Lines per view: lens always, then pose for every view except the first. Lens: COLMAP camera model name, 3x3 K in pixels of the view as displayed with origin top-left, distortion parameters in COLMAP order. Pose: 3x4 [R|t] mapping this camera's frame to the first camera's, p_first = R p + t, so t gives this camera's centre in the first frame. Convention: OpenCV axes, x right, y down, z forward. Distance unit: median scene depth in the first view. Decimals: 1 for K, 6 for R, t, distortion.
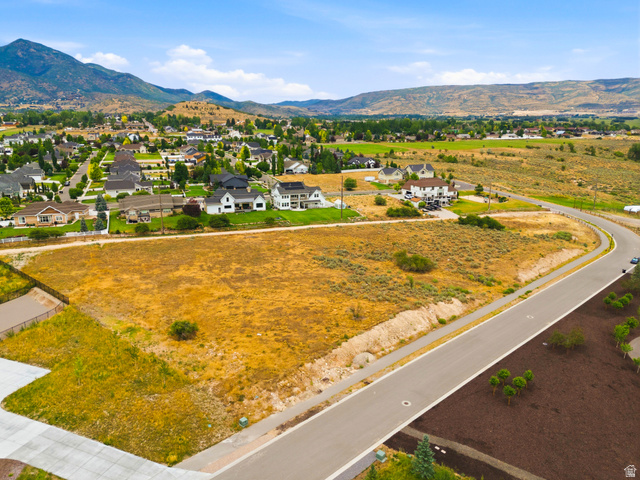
lens RADIAL K [[476.7, 0, 323.2], [0, 476.7, 239.6], [0, 0, 1]] dist [0.090290, -0.099939]
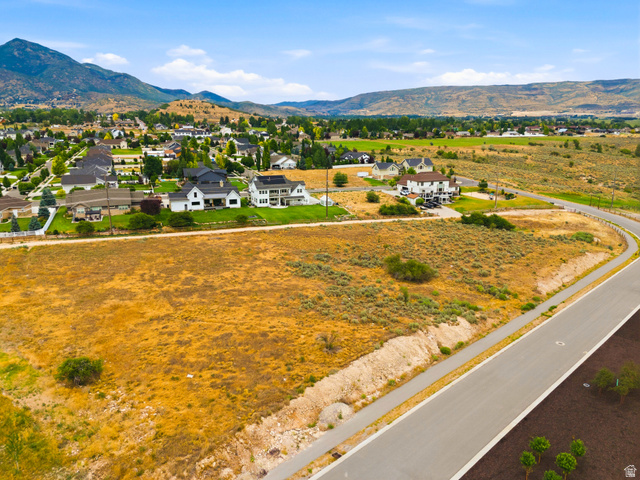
lens RADIAL K [[476.7, 0, 323.2], [0, 476.7, 239.6], [0, 0, 1]] dist [0.090290, -0.099939]
pose [[0.999996, 0.000234, 0.002925, 0.028682], [-0.000229, 0.999998, -0.001730, -0.001508], [-0.002926, 0.001729, 0.999994, 0.130995]]
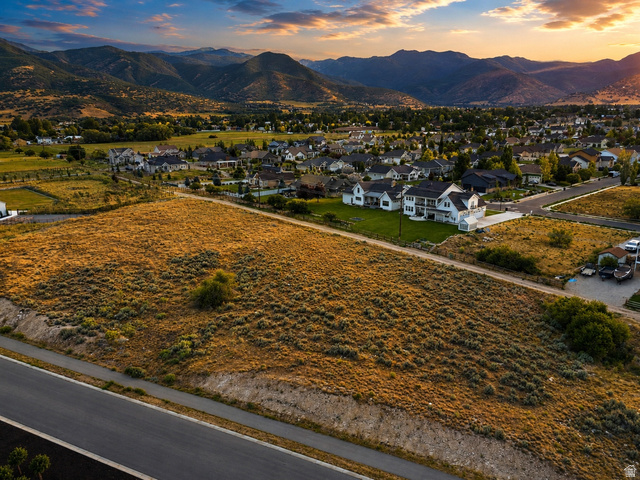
lens RADIAL K [[482.7, 0, 329.8], [0, 482.7, 240.4], [0, 0, 1]] dist [0.089770, -0.102184]
pose [[0.341490, 0.227700, -0.911887, 0.621490], [-0.222920, 0.962149, 0.156770, -0.122697], [0.913067, 0.149742, 0.379323, 0.620050]]
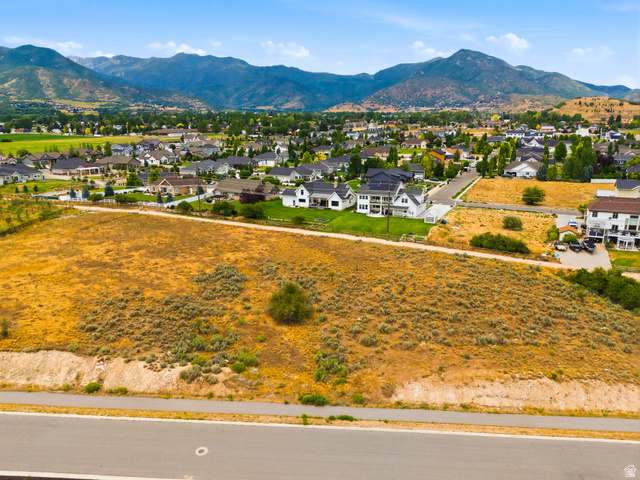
lens RADIAL K [[471.7, 0, 315.1], [0, 471.7, 240.7], [0, 0, 1]] dist [0.088745, -0.098154]
pose [[0.678588, 0.180158, -0.712082, 0.465931], [-0.178785, 0.980810, 0.077771, -0.067225], [0.712428, 0.074535, 0.697775, 0.399837]]
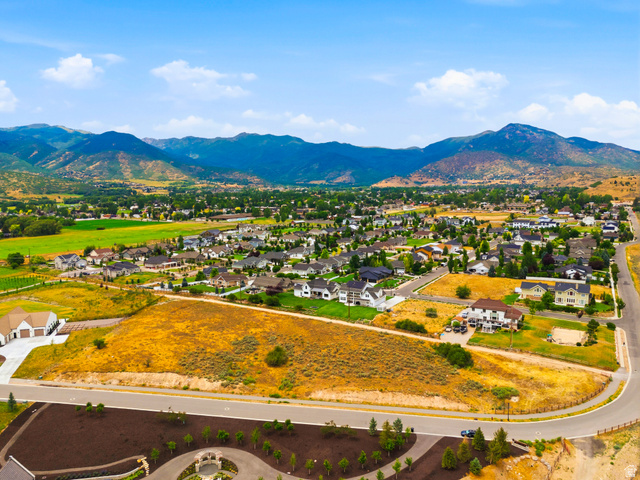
lens RADIAL K [[471.7, 0, 315.1], [0, 471.7, 240.7], [0, 0, 1]] dist [0.088745, -0.098154]
pose [[0.593036, 0.077906, -0.801398, 0.902377], [-0.185380, 0.981780, -0.041740, -0.164266], [0.783545, 0.173317, 0.596673, 0.175130]]
